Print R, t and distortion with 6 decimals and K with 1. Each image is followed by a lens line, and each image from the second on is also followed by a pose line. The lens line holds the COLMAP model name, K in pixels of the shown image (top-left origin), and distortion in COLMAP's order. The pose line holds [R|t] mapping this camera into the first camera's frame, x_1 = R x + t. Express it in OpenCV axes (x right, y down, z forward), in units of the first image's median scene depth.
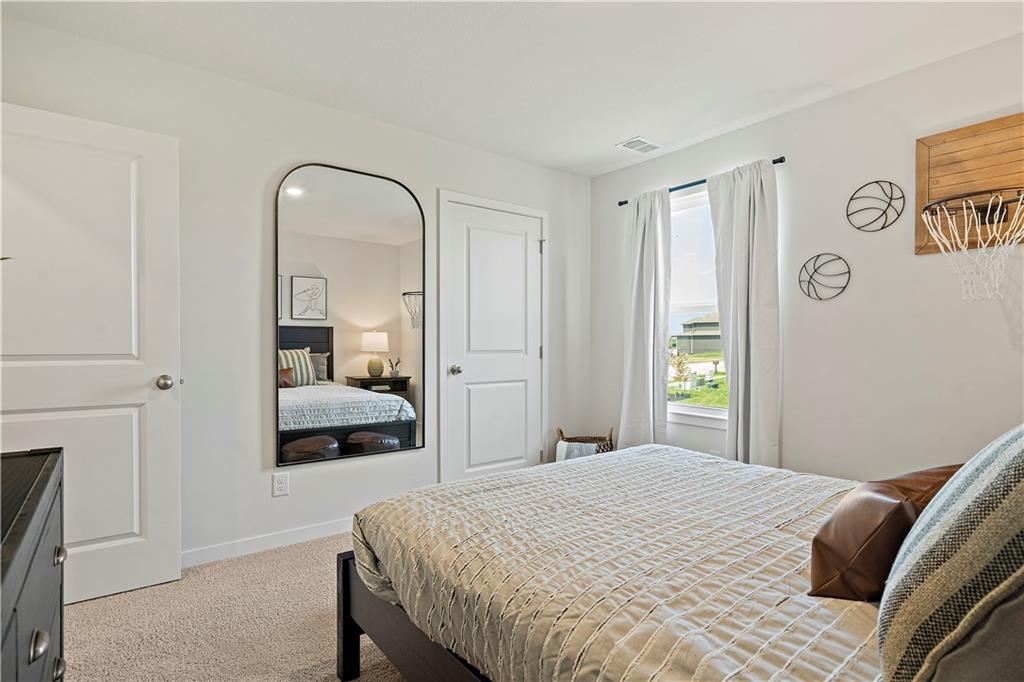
lens RADIAL K [[520.8, 0, 511.5], [0, 520.8, 345.9], [0, 0, 1]] dist [0.003129, 0.000533]
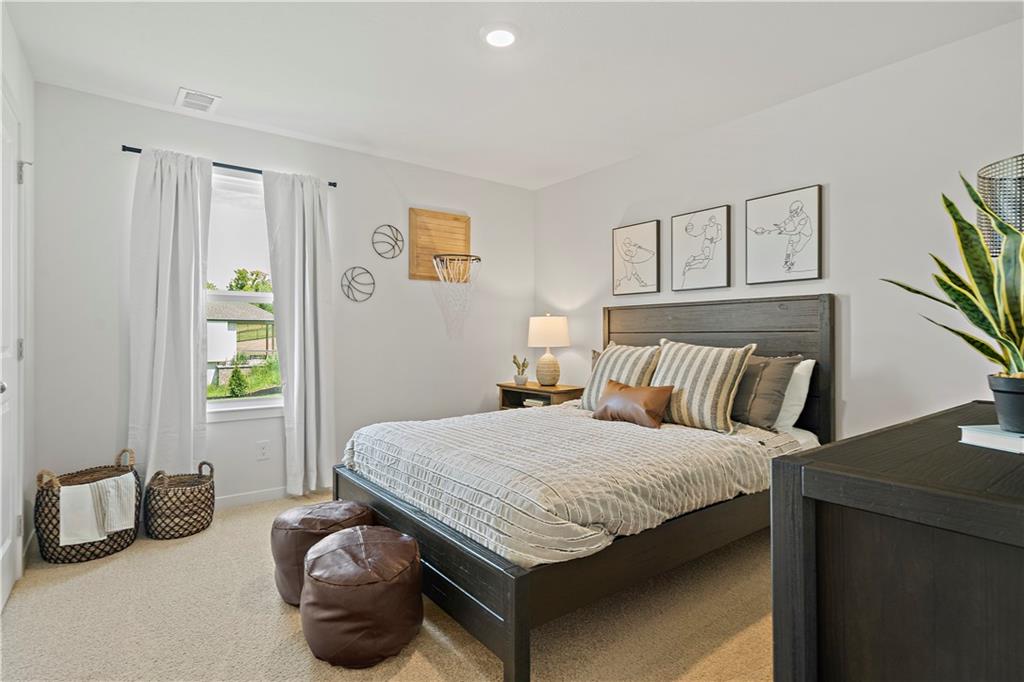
lens RADIAL K [[519.1, 0, 510.2], [0, 519.1, 337.1], [0, 0, 1]] dist [0.002400, 0.000178]
pose [[0.005537, -0.005163, 0.999971, -0.718774], [0.010895, 0.999928, 0.005103, 0.000615], [-0.999925, 0.010866, 0.005593, 0.595179]]
